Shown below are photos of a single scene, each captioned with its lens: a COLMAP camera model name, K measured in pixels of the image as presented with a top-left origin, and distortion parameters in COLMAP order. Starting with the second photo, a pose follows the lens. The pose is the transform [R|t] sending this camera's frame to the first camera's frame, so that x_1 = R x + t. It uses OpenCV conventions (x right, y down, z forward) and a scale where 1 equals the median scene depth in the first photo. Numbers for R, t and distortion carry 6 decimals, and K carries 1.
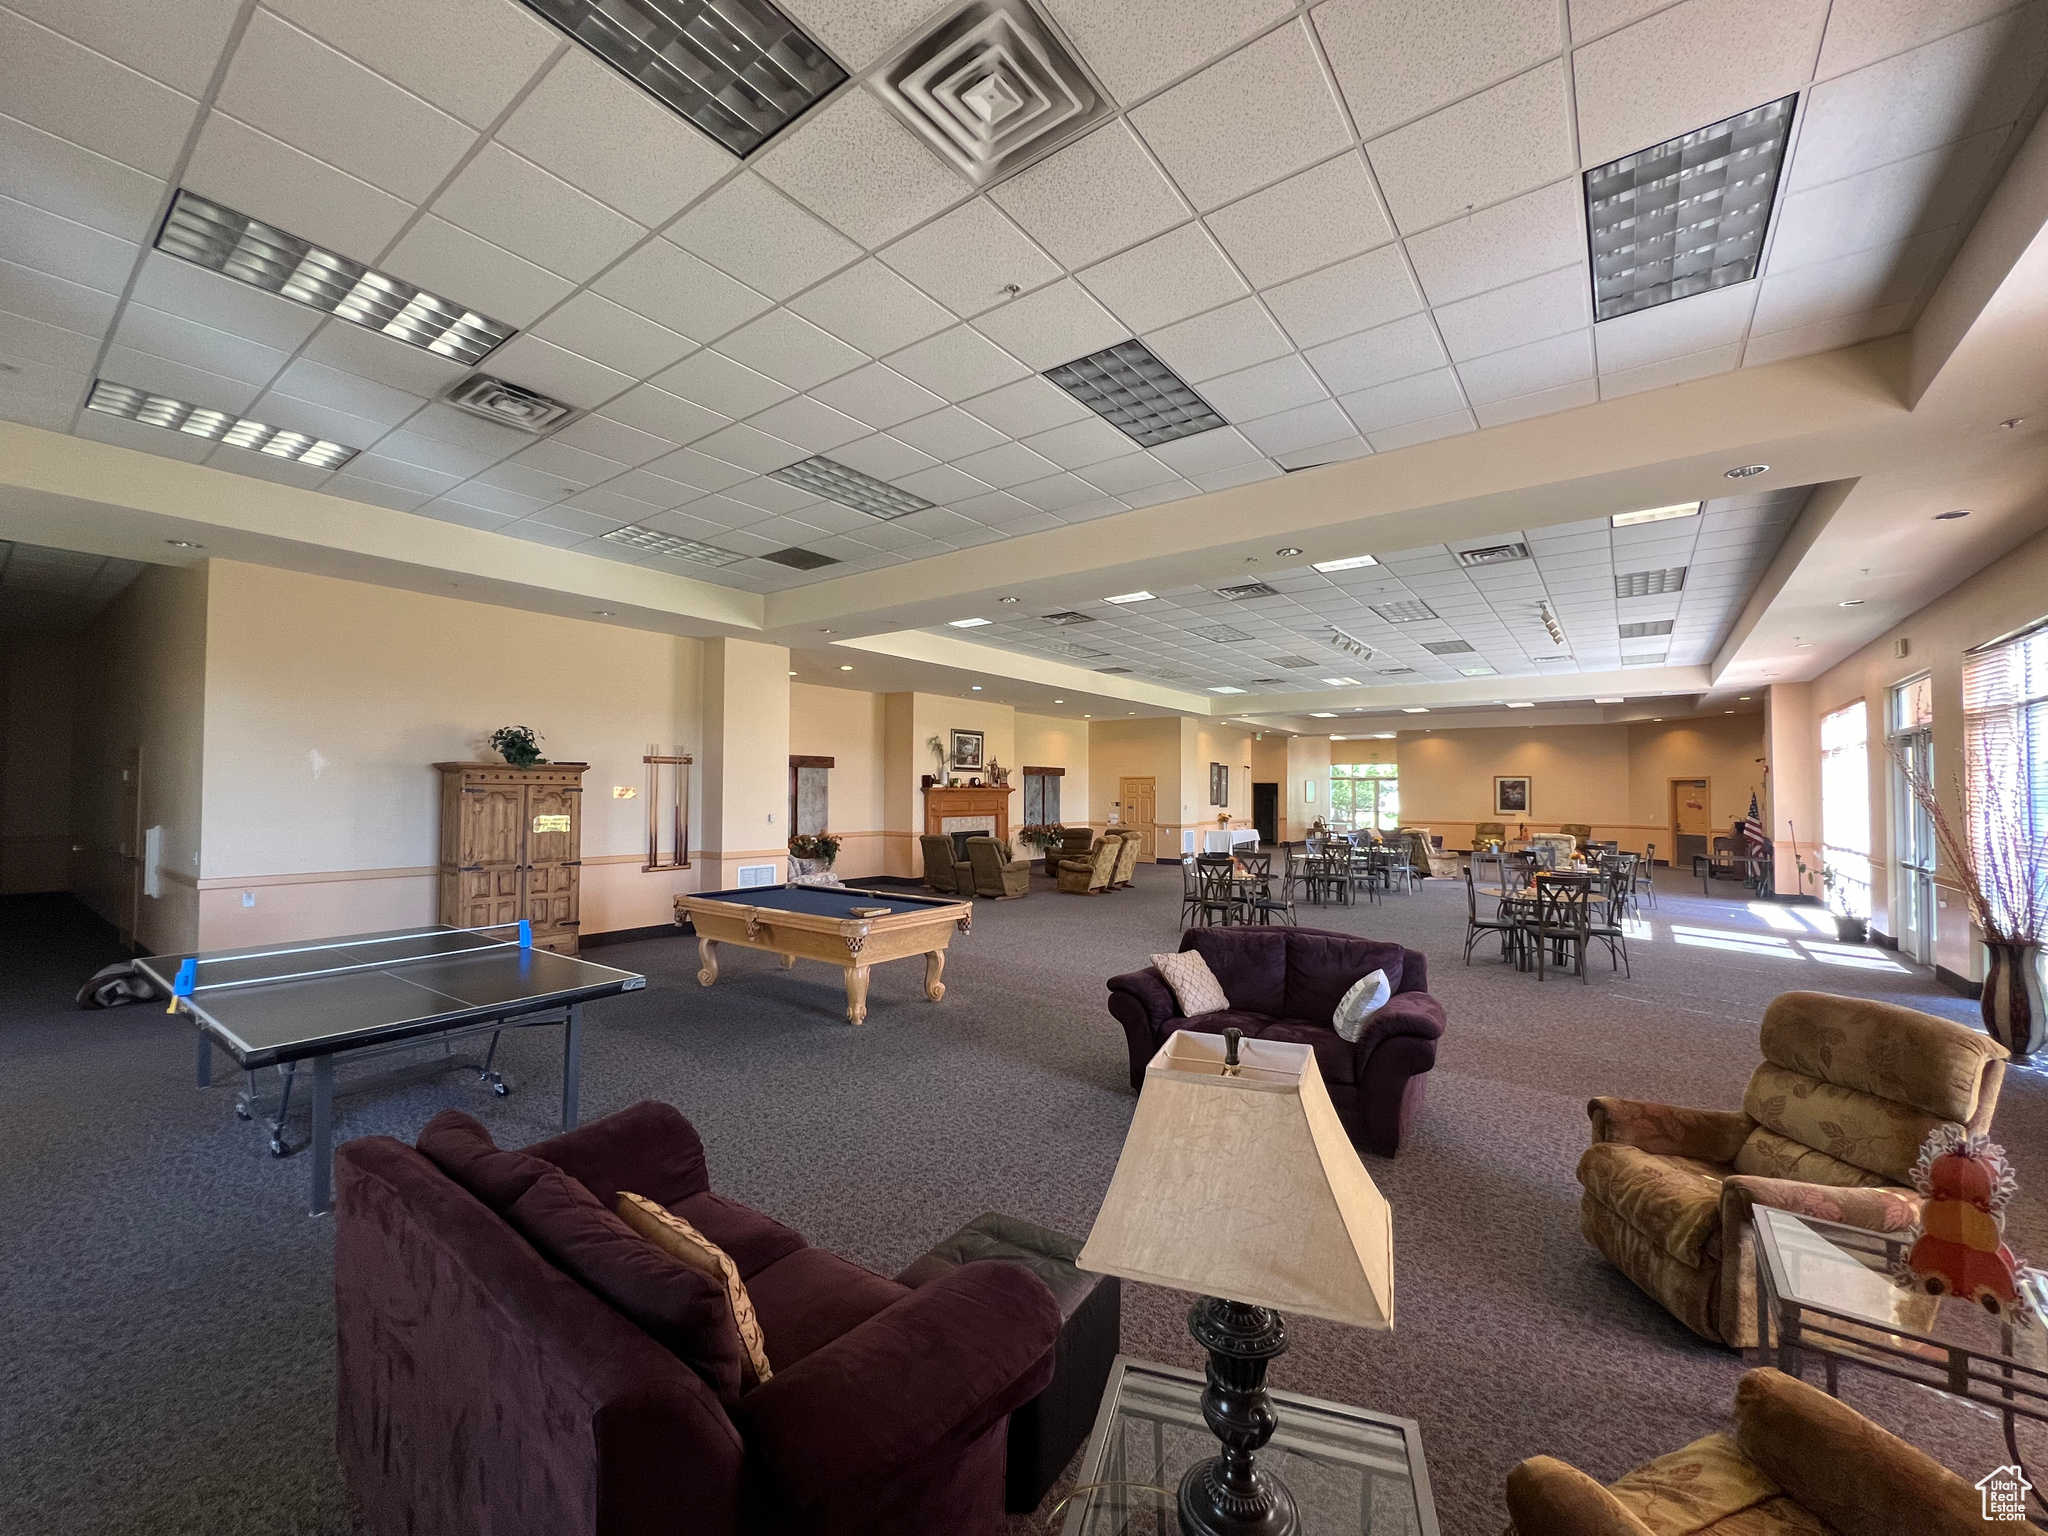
lens RADIAL K [[823.4, 0, 1025.7], [0, 823.4, 774.4], [0, 0, 1]] dist [0.000867, 0.000190]
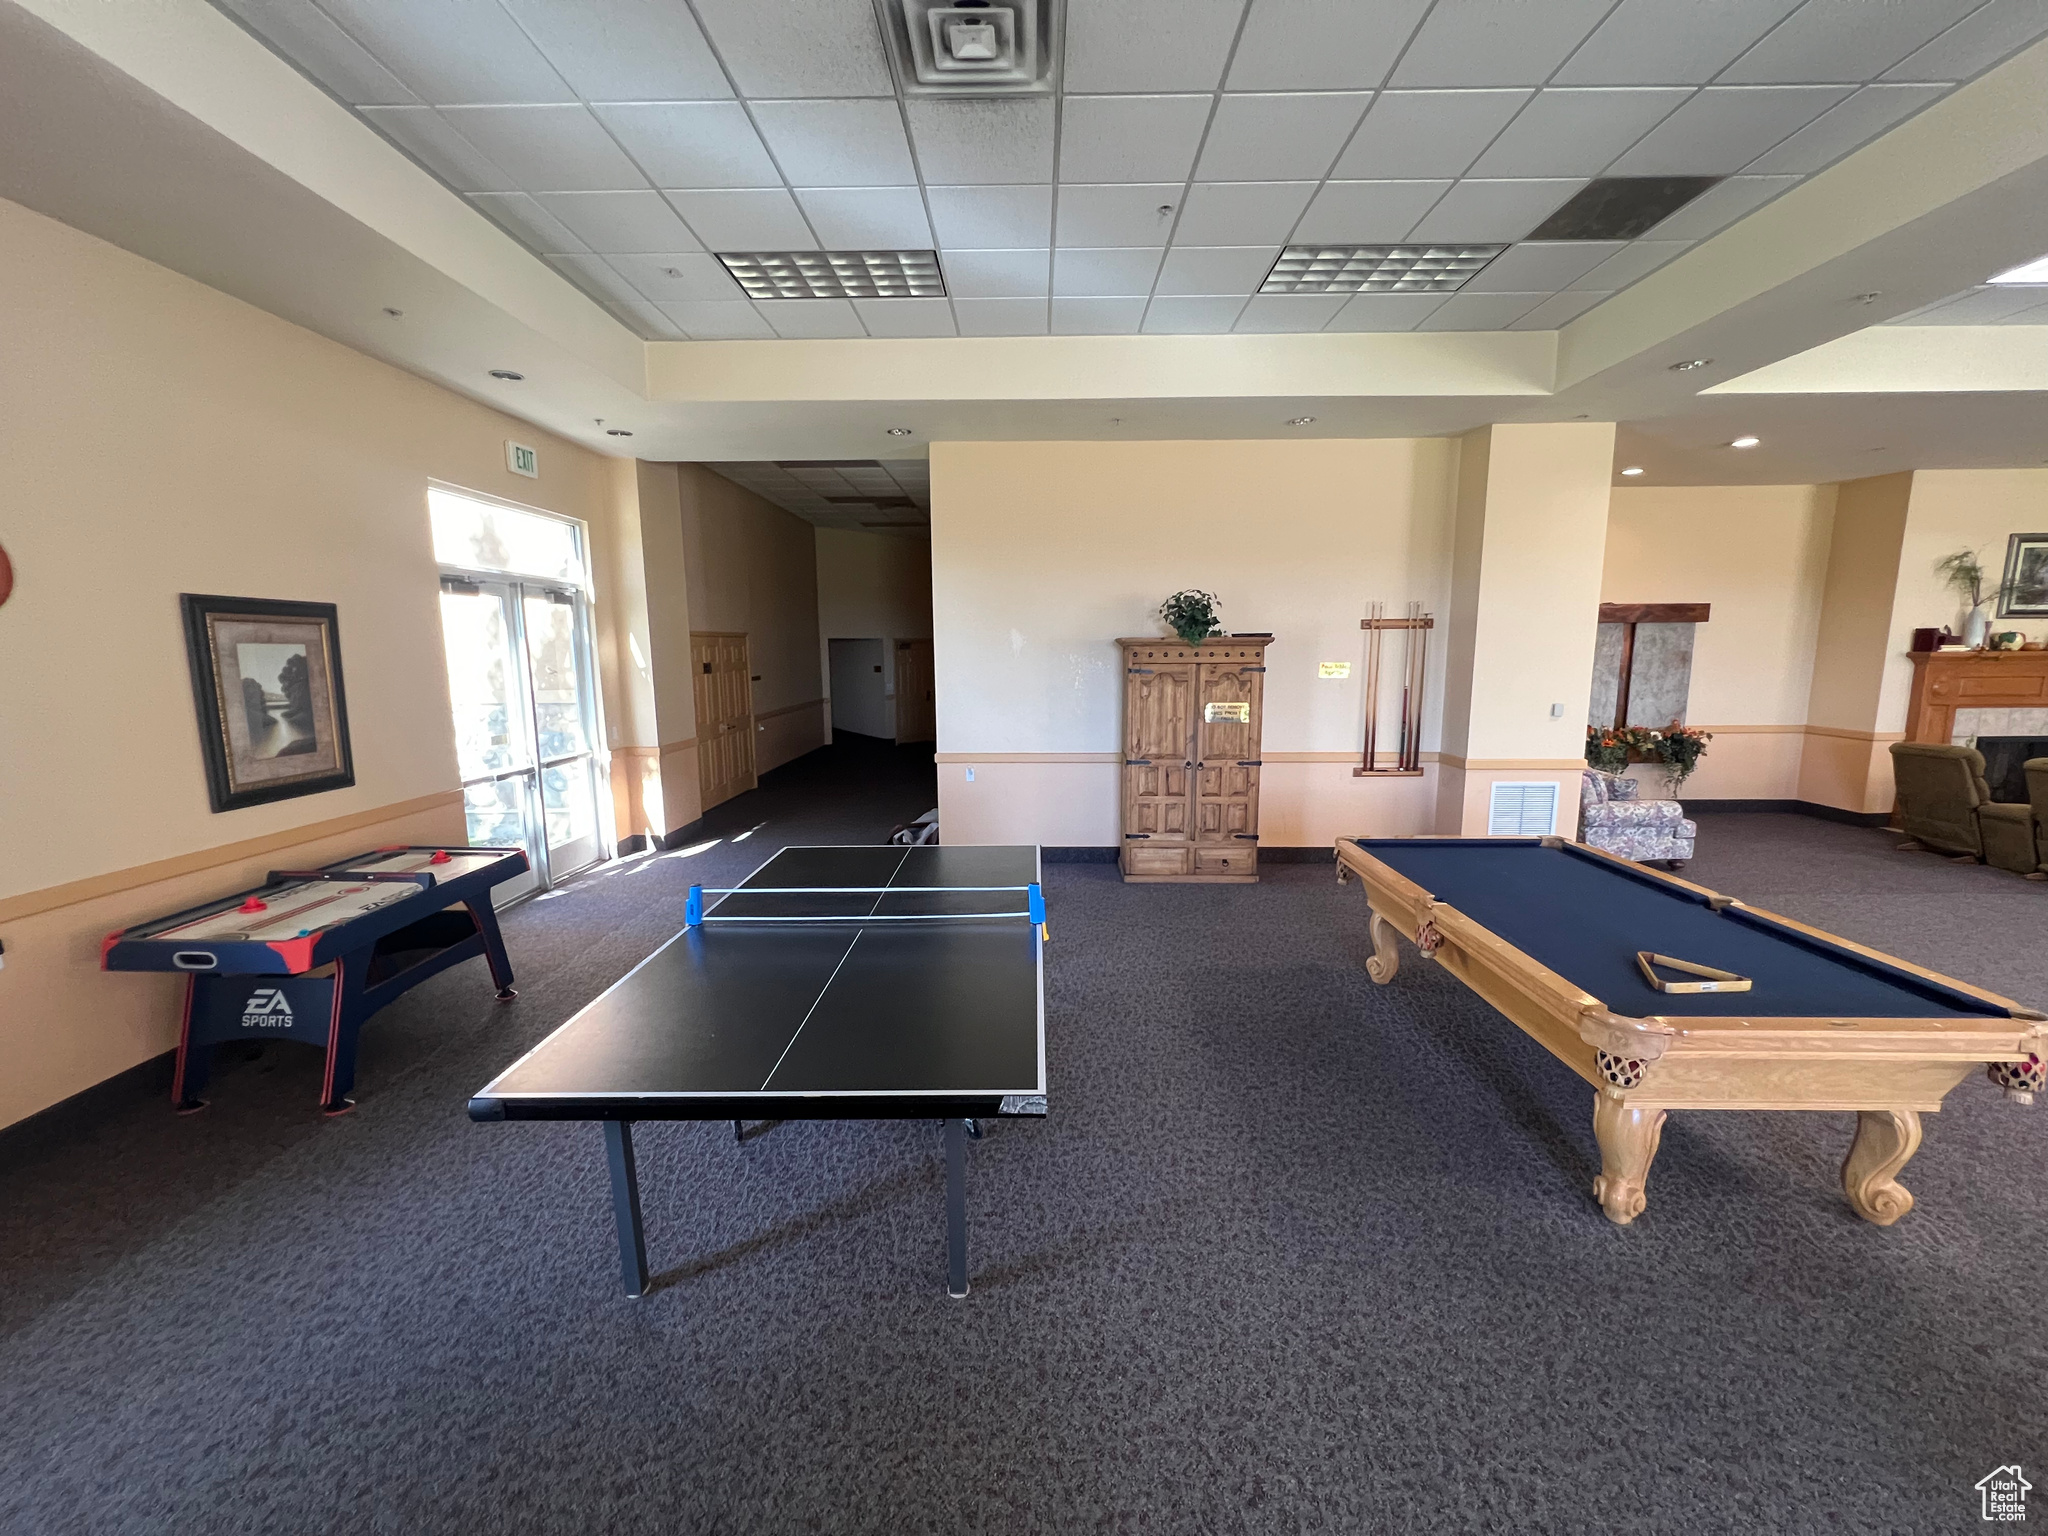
lens RADIAL K [[823.4, 0, 1018.5], [0, 823.4, 775.3], [0, 0, 1]] dist [0.000867, 0.000190]
pose [[0.585779, 0.117378, -0.801926, -0.040848], [0.027105, 0.986066, 0.164130, -0.014733], [0.810017, -0.117880, 0.574435, 0.328056]]
